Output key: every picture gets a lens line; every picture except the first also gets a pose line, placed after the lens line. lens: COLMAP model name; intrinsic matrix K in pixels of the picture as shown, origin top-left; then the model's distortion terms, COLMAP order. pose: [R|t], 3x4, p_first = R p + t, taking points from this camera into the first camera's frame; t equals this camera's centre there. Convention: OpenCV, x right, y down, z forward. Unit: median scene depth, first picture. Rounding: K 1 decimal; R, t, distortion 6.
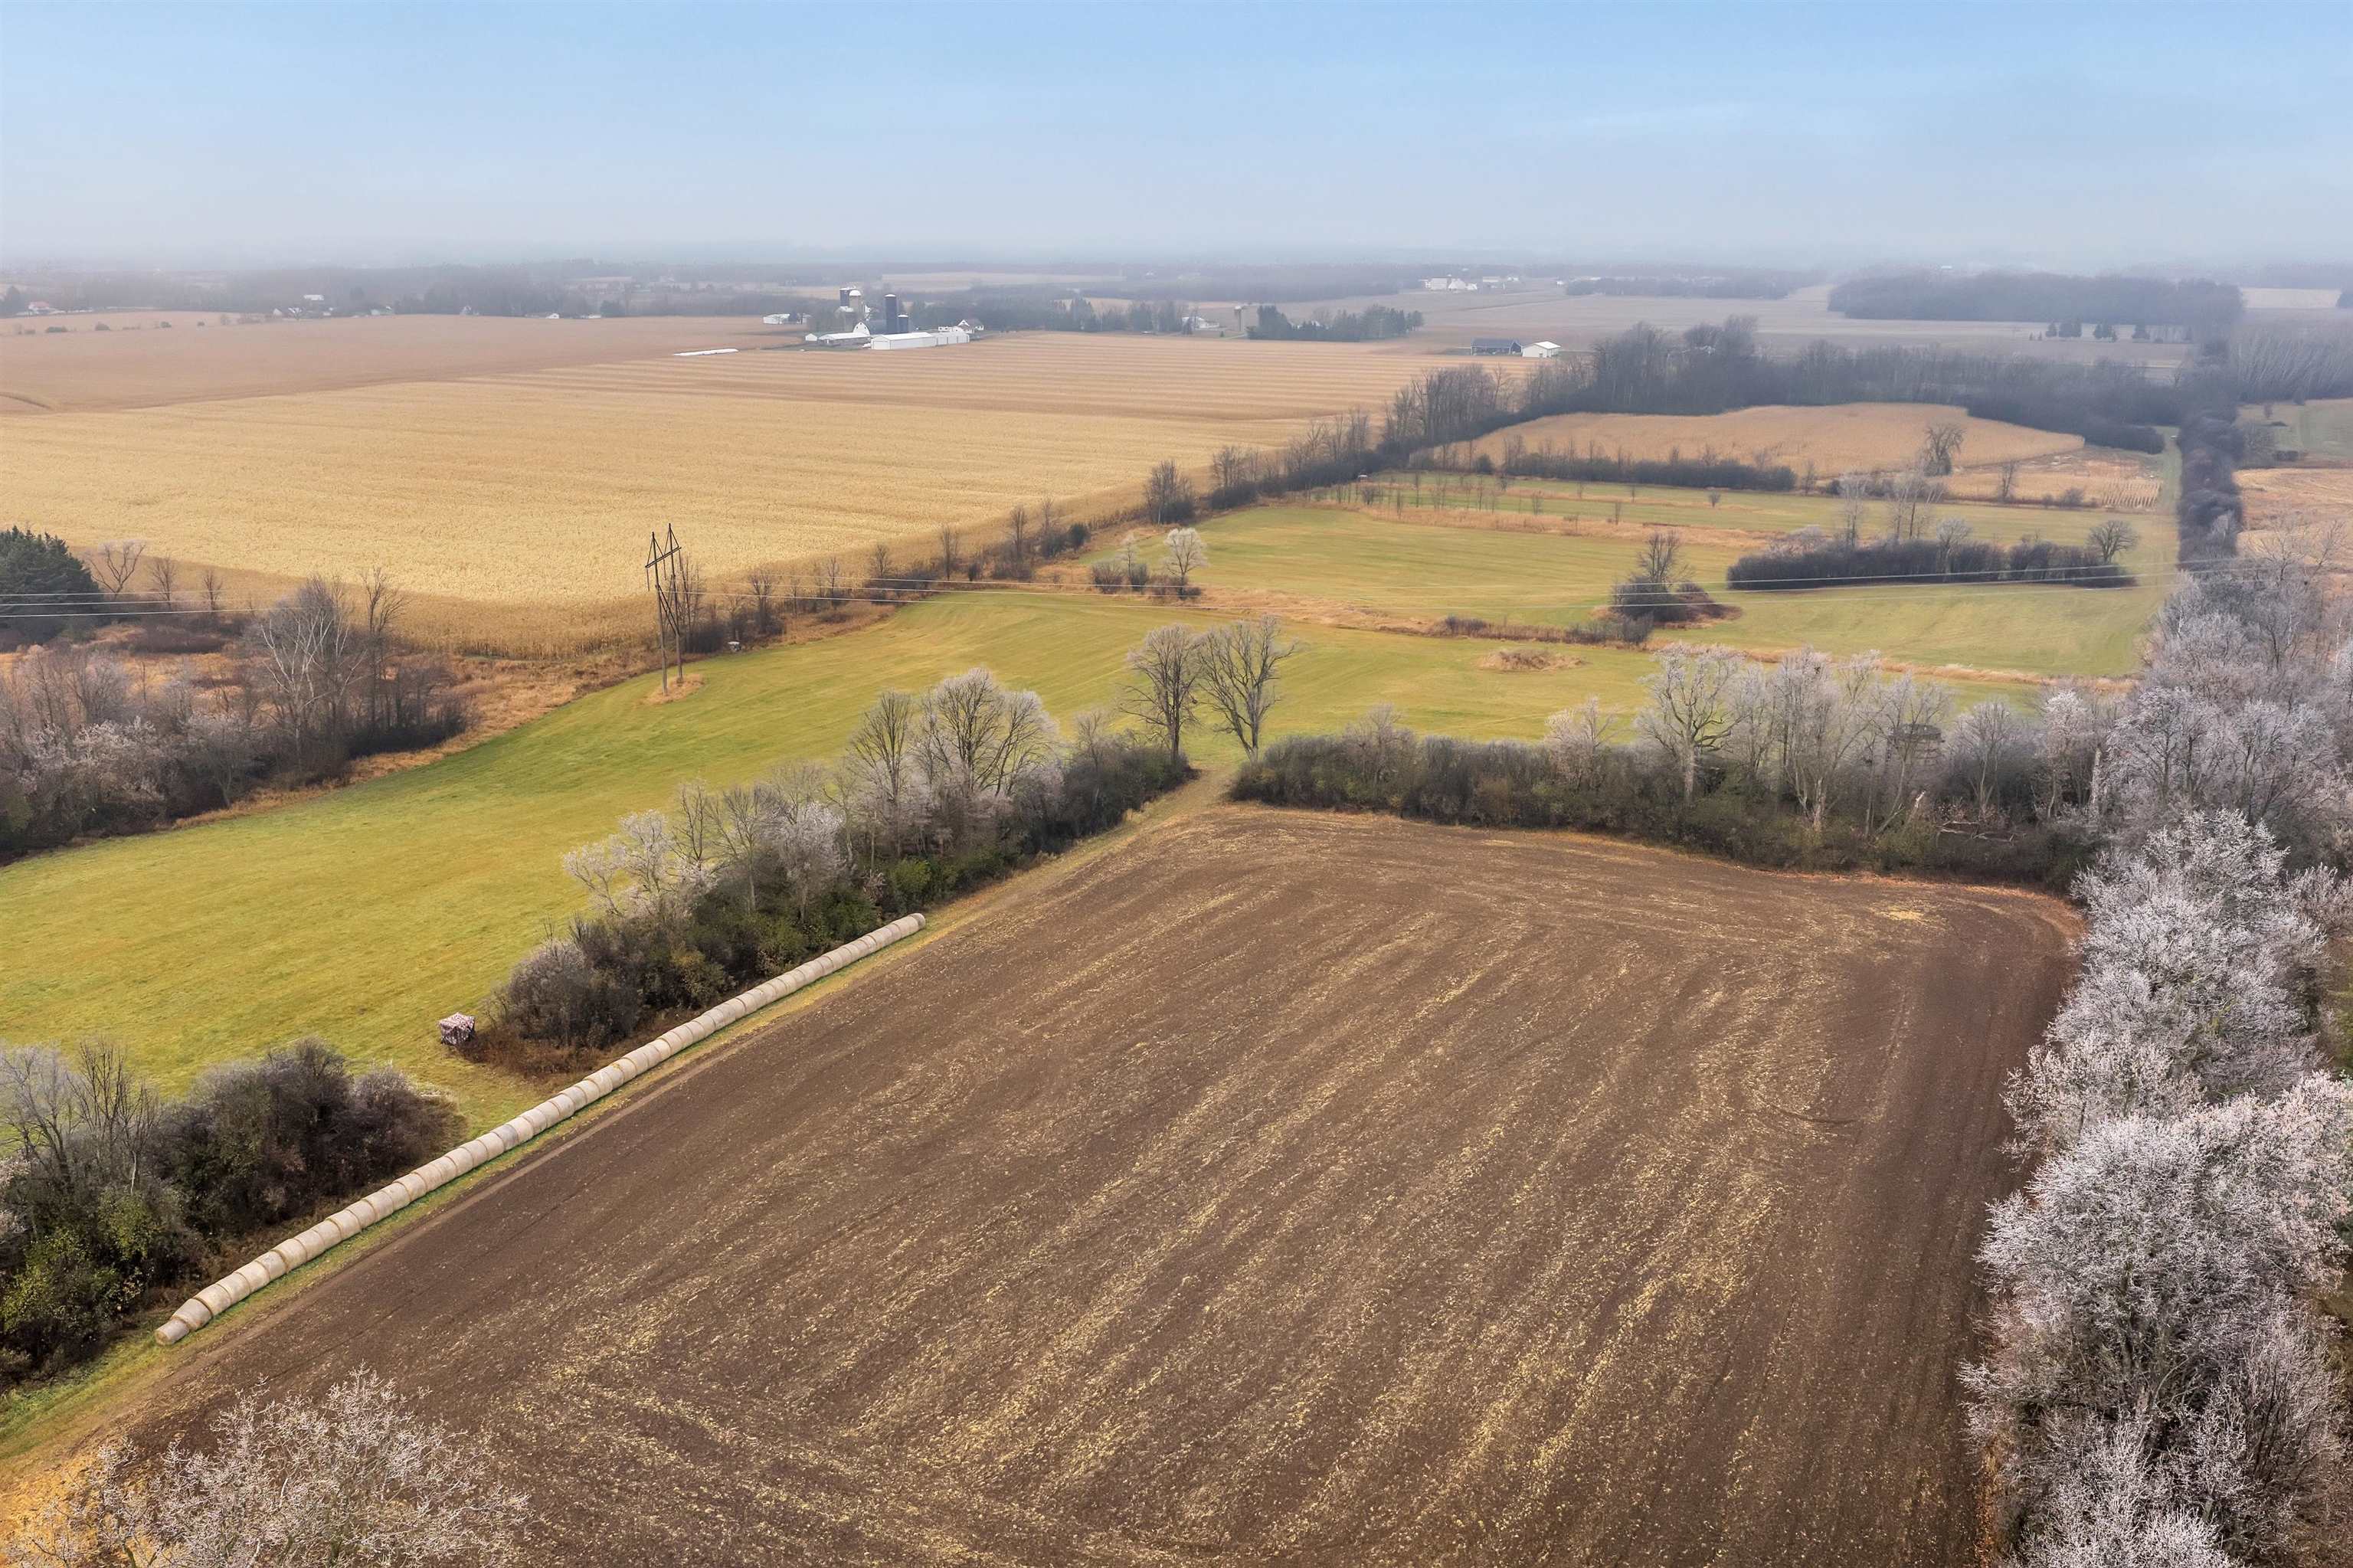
lens RADIAL K [[1932.2, 0, 1166.8], [0, 1932.2, 780.2], [0, 0, 1]] dist [0.017791, -0.024305]
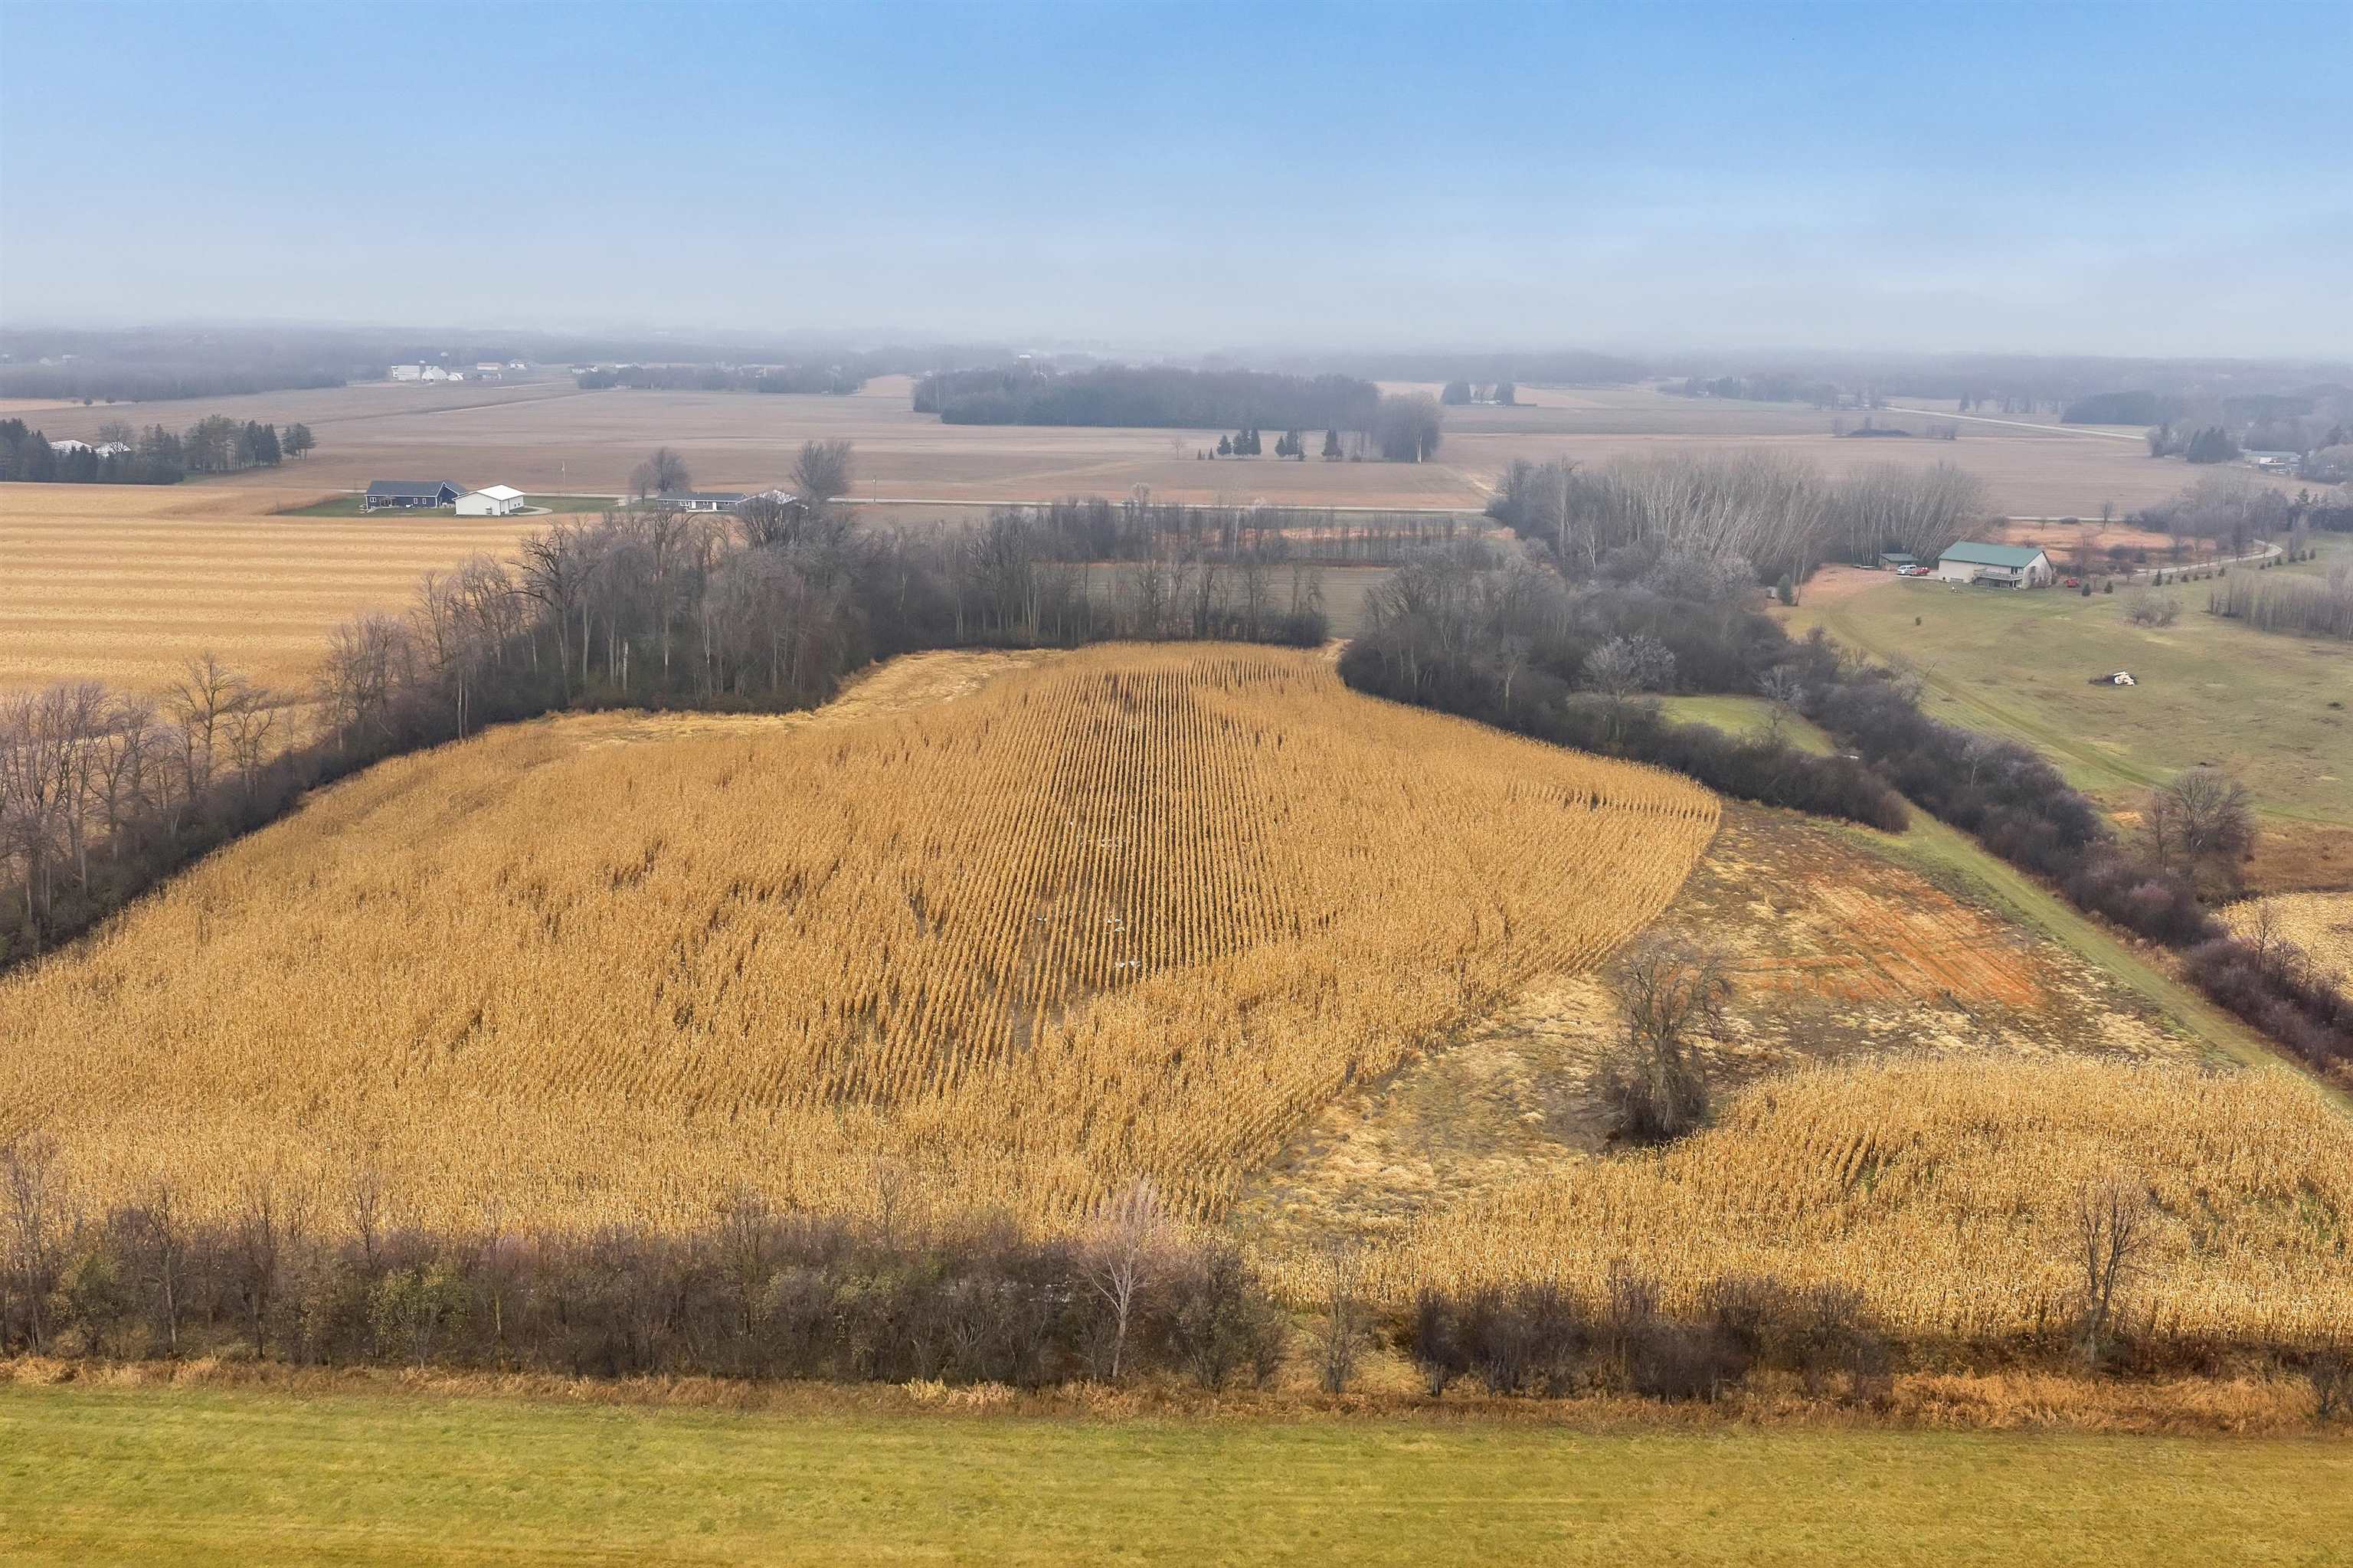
lens RADIAL K [[1932.2, 0, 1181.2], [0, 1932.2, 793.9], [0, 0, 1]] dist [0.017791, -0.024305]
pose [[0.888655, -0.096117, 0.448389, 0.091404], [0.111177, 0.993774, -0.007314, -0.091151], [-0.444895, 0.056350, 0.893808, 0.335677]]
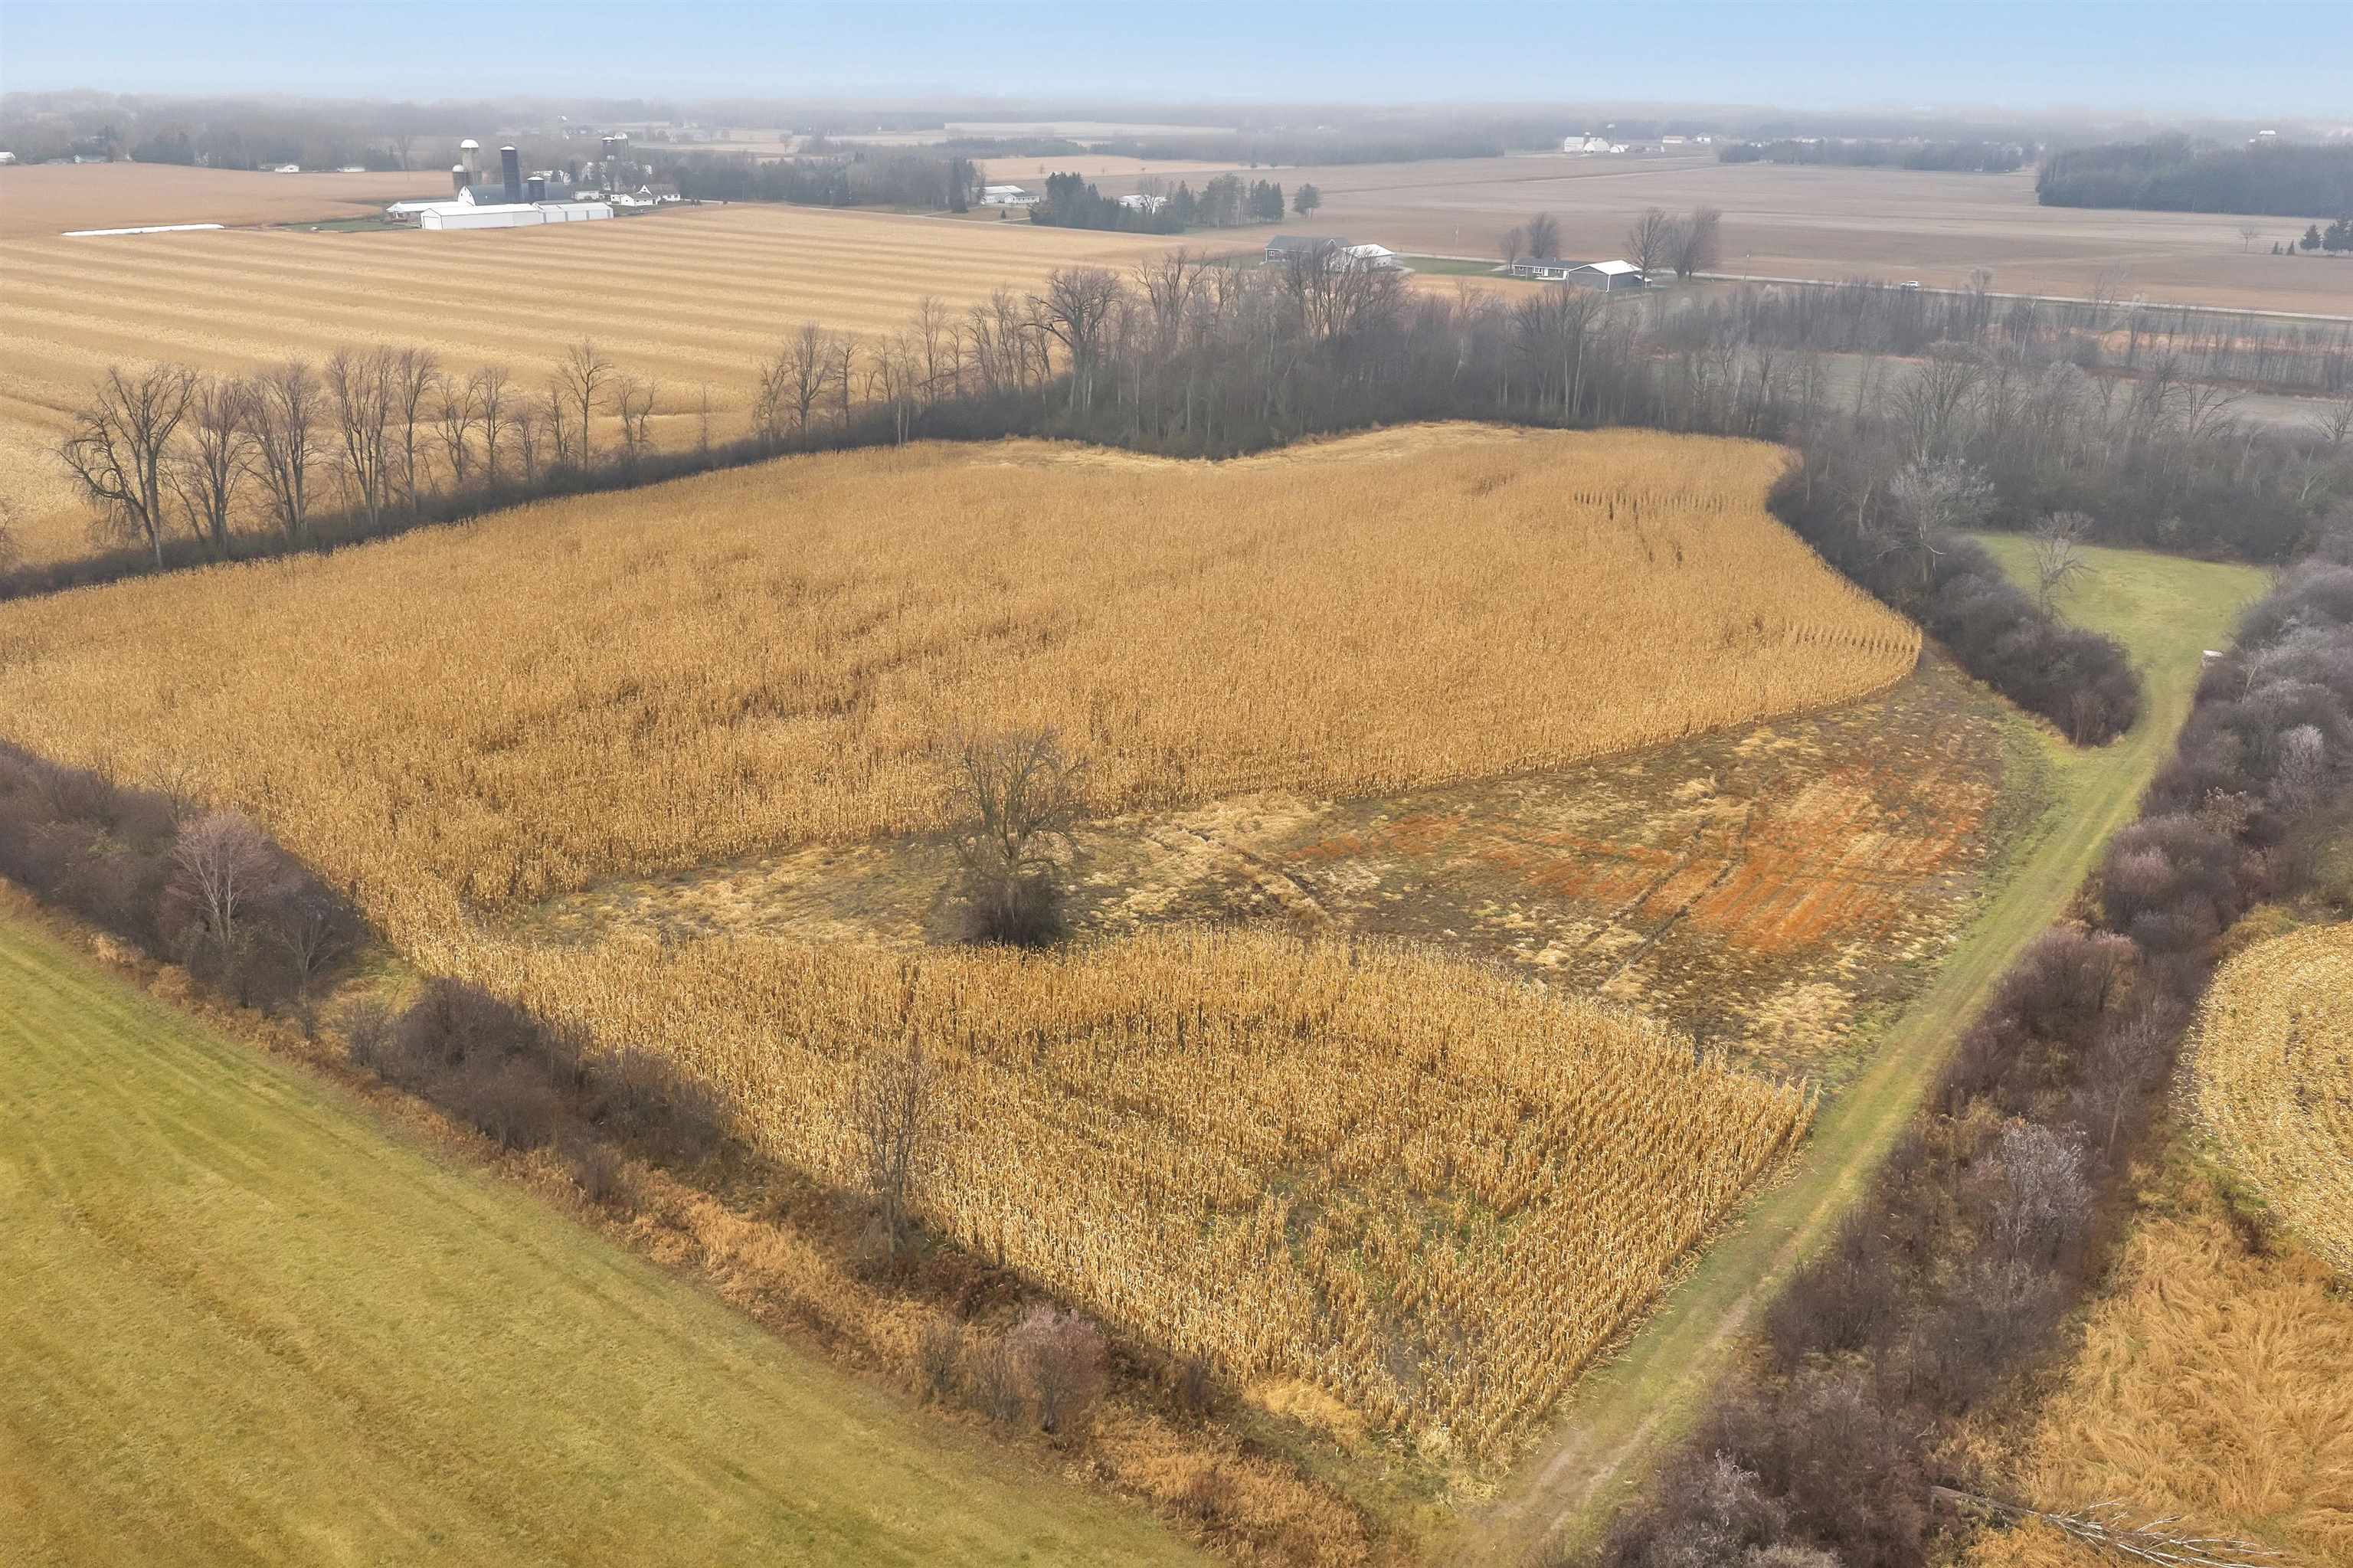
lens RADIAL K [[1932.2, 0, 1192.9], [0, 1932.2, 786.7], [0, 0, 1]] dist [0.017791, -0.024305]
pose [[0.987681, 0.062470, -0.143467, 0.200562], [-0.051982, 0.995773, 0.075727, -0.085053], [0.147592, -0.067336, 0.986754, 0.325039]]
